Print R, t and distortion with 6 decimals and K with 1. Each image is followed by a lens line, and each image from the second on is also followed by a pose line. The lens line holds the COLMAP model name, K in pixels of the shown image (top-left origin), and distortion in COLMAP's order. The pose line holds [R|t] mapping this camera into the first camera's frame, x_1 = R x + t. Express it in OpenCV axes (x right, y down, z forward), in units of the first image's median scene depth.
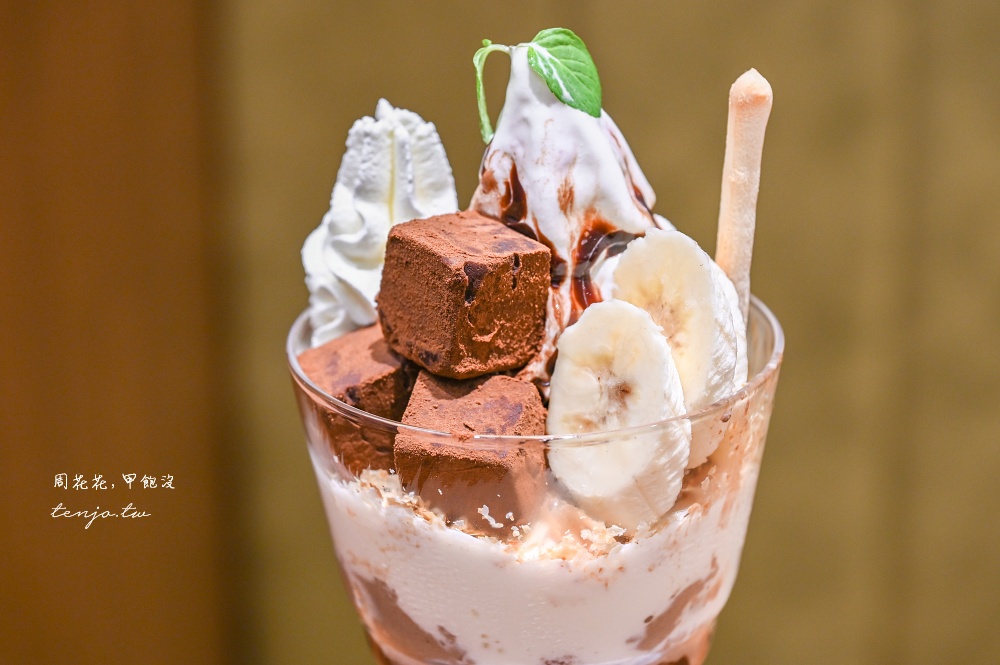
lens RADIAL K [[3078.5, 0, 500.0], [0, 3078.5, 332.5], [0, 0, 1]] dist [-0.027564, -0.083405]
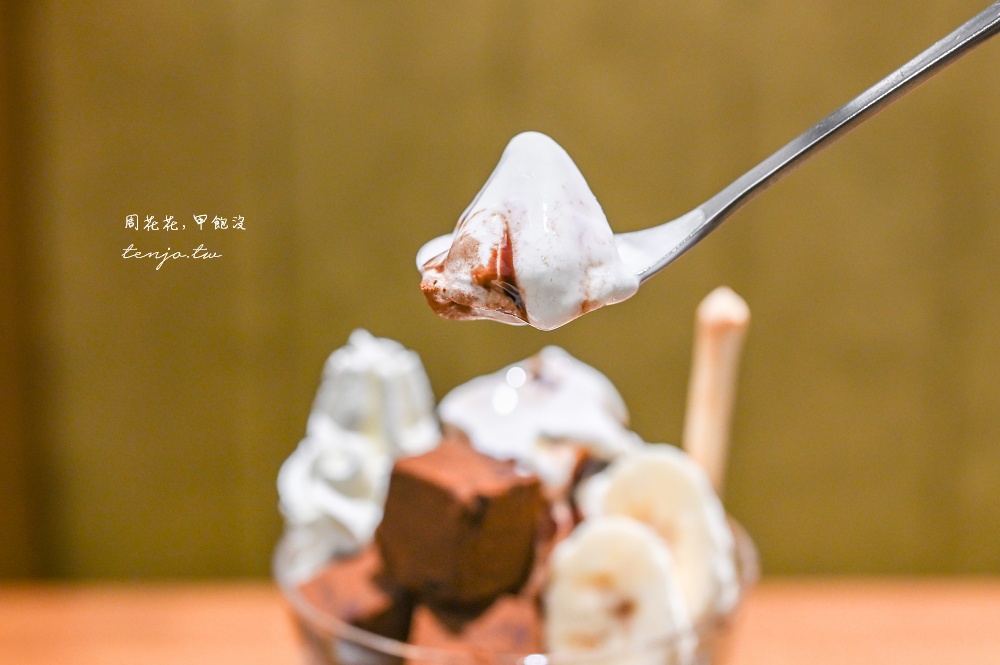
lens RADIAL K [[1542.8, 0, 500.0], [0, 1542.8, 332.5], [0, 0, 1]] dist [-0.027849, -0.024799]
pose [[0.997620, -0.068606, -0.006837, 0.010266], [0.066849, 0.986780, -0.147638, 0.002431], [0.016876, 0.146830, 0.989018, 0.503722]]
